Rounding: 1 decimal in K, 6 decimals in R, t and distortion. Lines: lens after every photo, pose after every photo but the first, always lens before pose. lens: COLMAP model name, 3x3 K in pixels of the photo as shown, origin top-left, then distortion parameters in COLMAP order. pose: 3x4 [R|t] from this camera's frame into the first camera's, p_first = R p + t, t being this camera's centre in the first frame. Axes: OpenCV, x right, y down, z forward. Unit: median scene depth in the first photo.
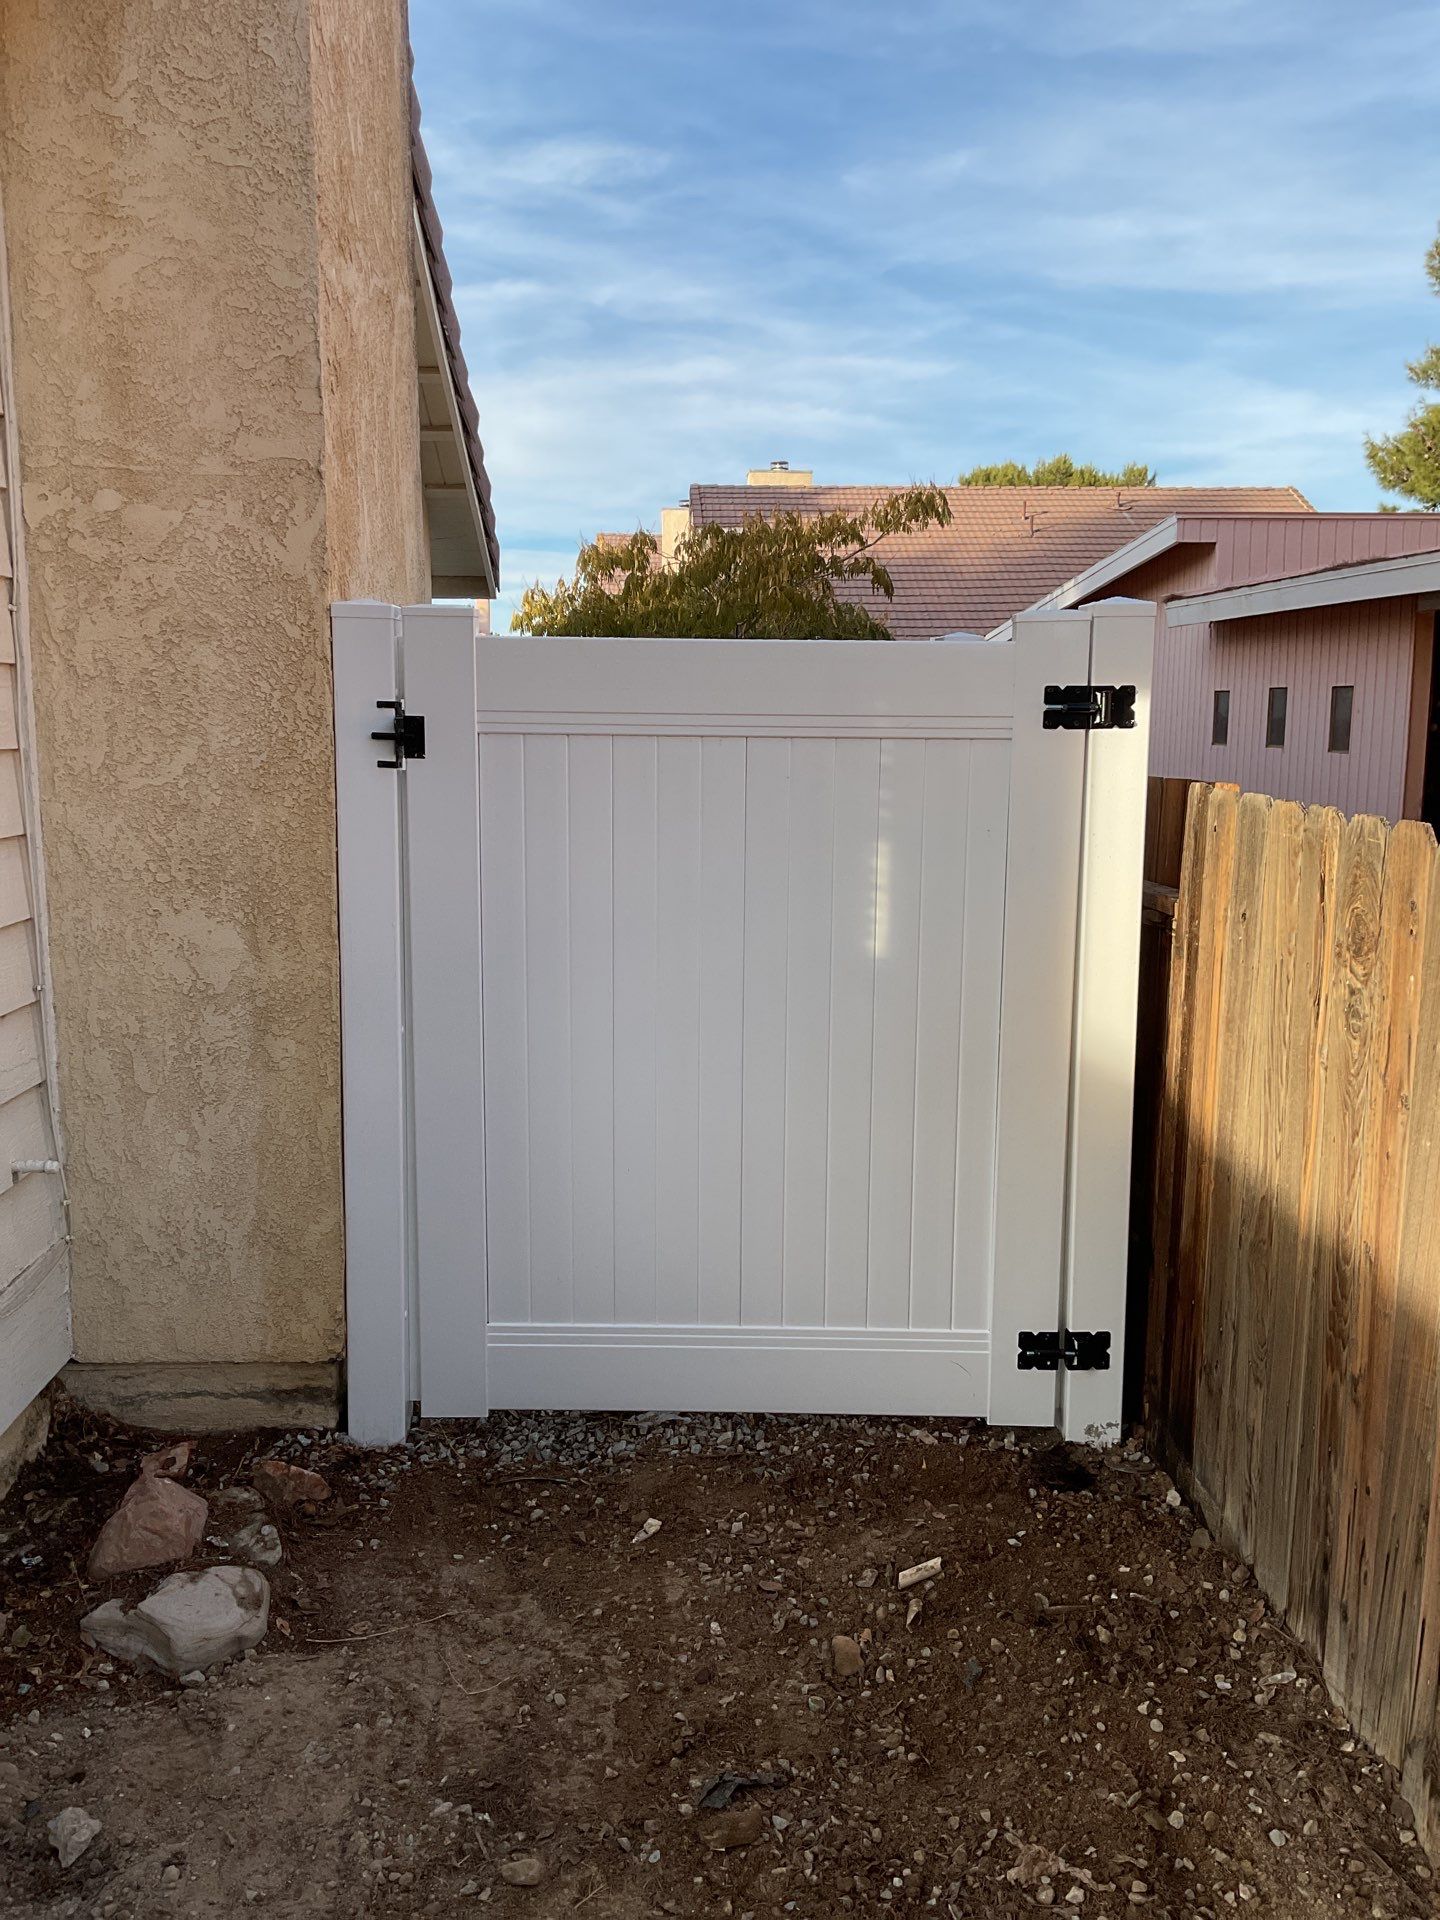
lens RADIAL K [[1487.4, 0, 720.0], [0, 1487.4, 960.0], [0, 0, 1]] dist [0.043013, -0.061226]
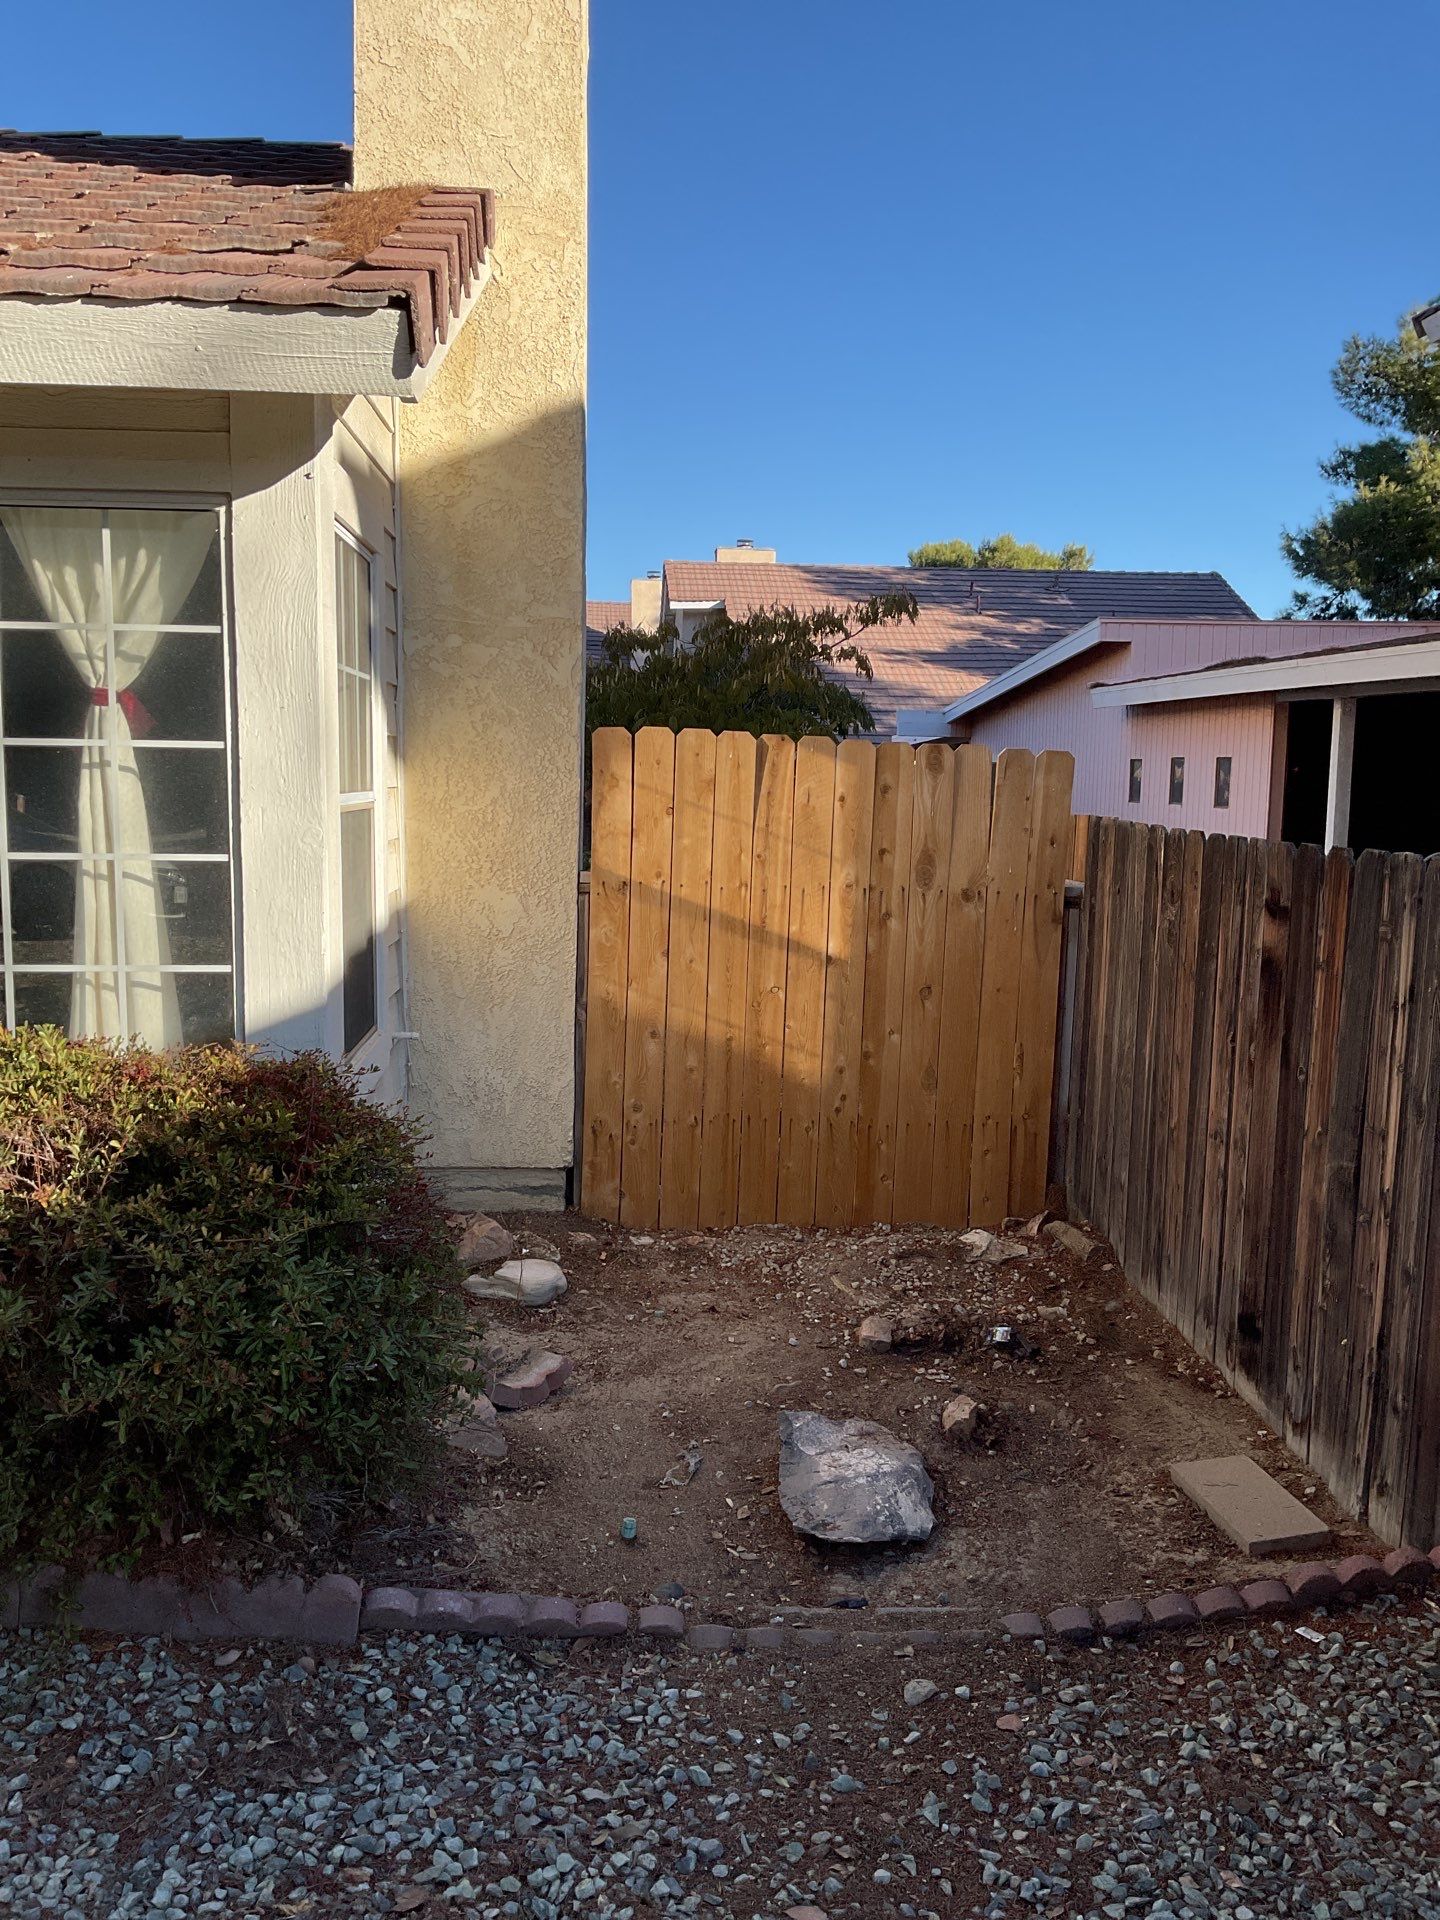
lens RADIAL K [[1545.8, 0, 720.0], [0, 1545.8, 960.0], [0, 0, 1]] dist [0.093013, -0.002634]
pose [[0.998951, 0.010134, 0.044660, -0.176153], [-0.008250, 0.999077, -0.042150, 0.118227], [-0.045046, 0.041737, 0.998113, -0.713937]]
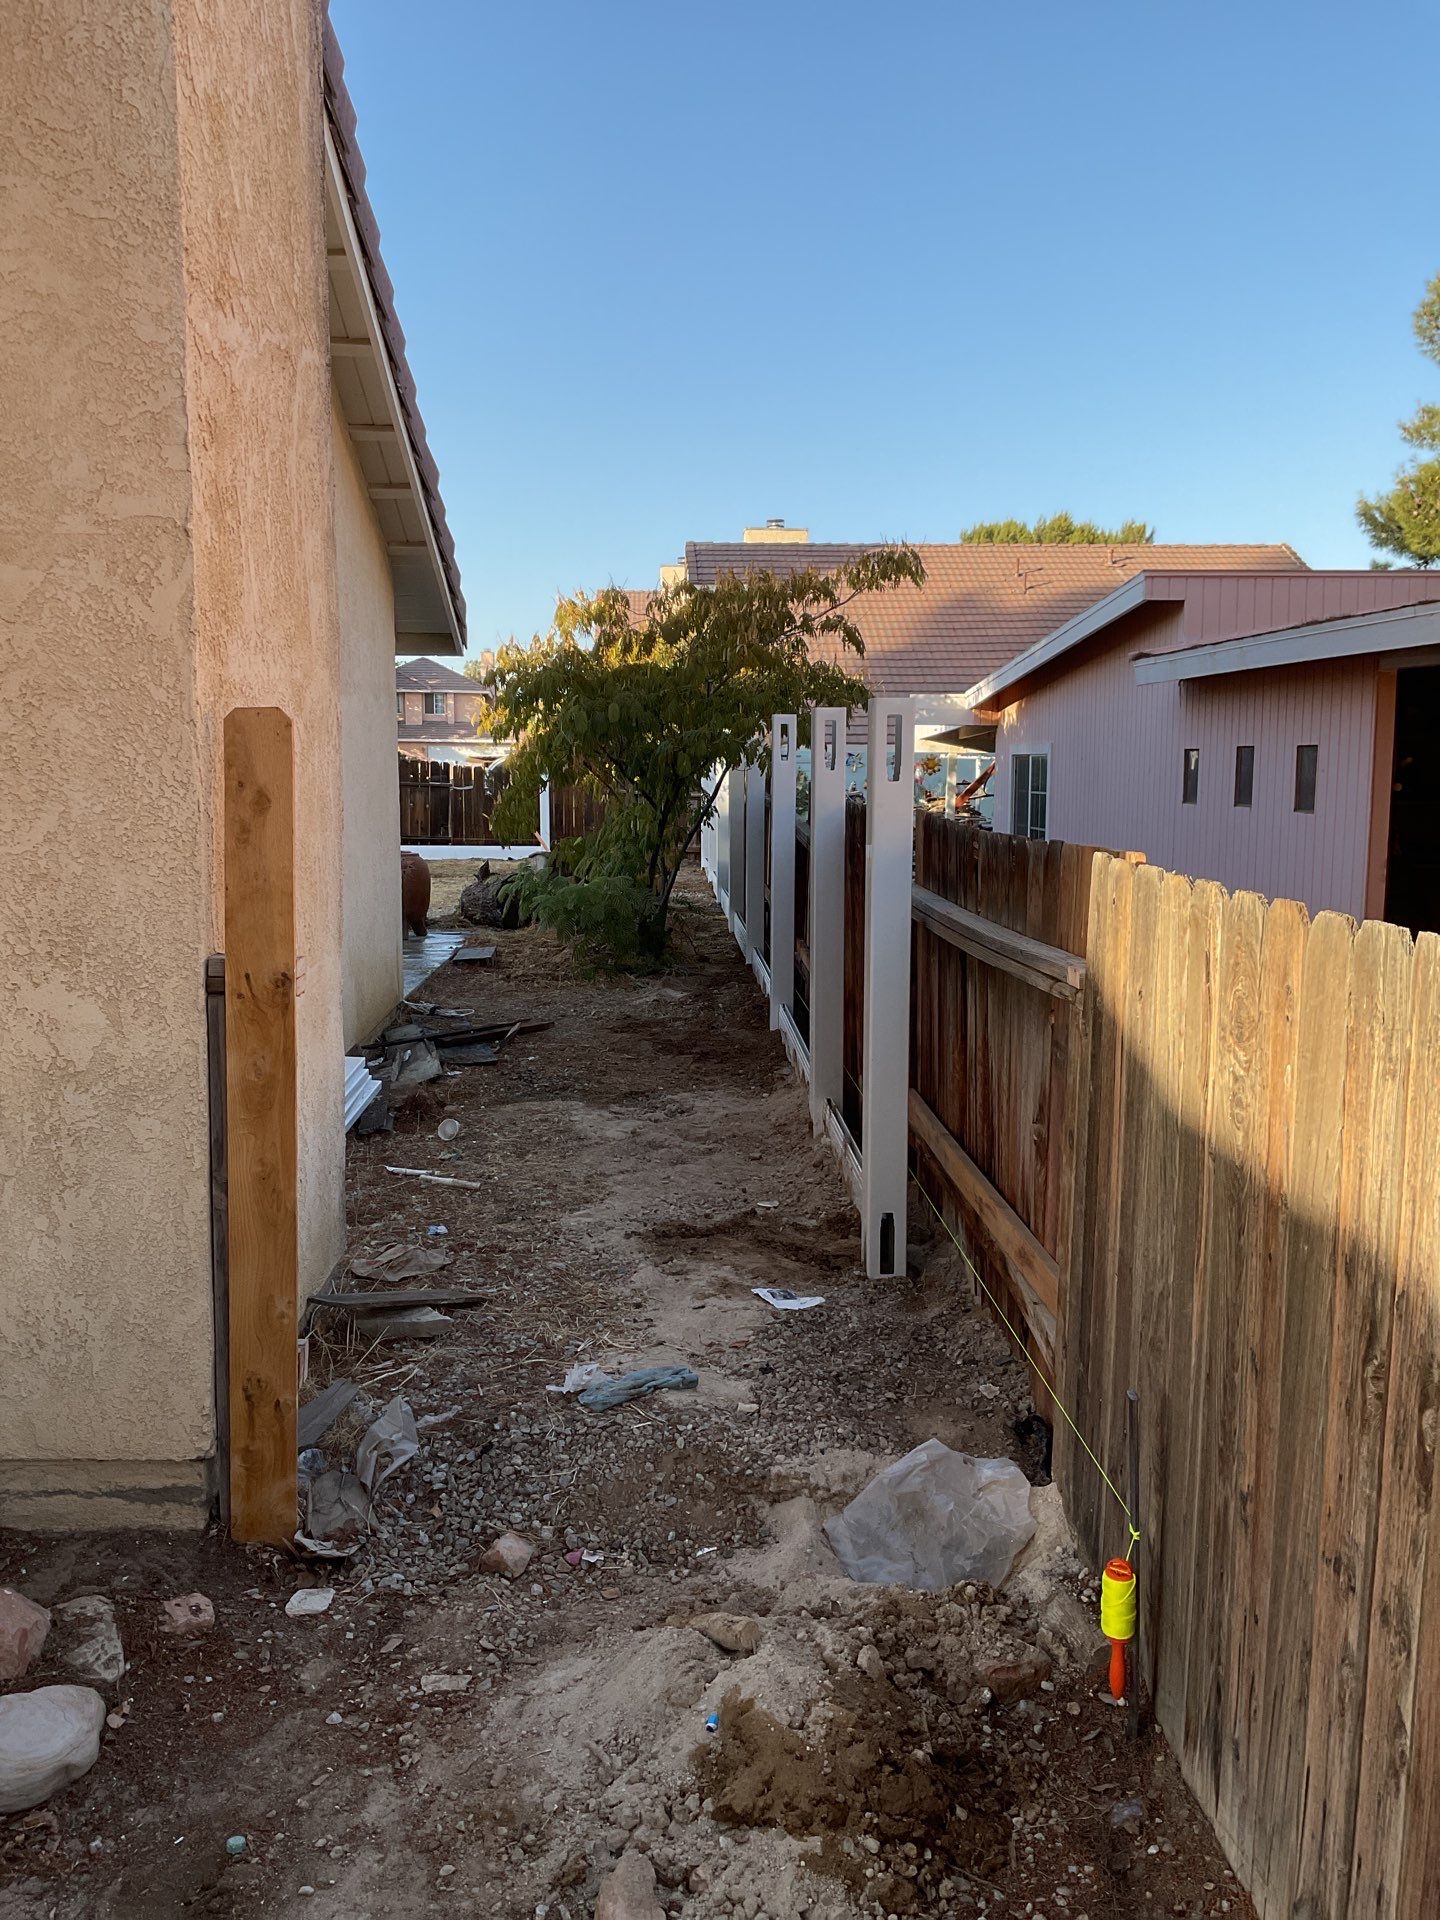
lens RADIAL K [[1486.8, 0, 728.4], [0, 1486.8, 963.5], [0, 0, 1]] dist [0.031682, -0.042084]
pose [[0.999995, 0.000842, -0.003081, 0.081629], [-0.000942, 0.999477, -0.032317, -0.015890], [0.003053, 0.032319, 0.999473, 0.046502]]
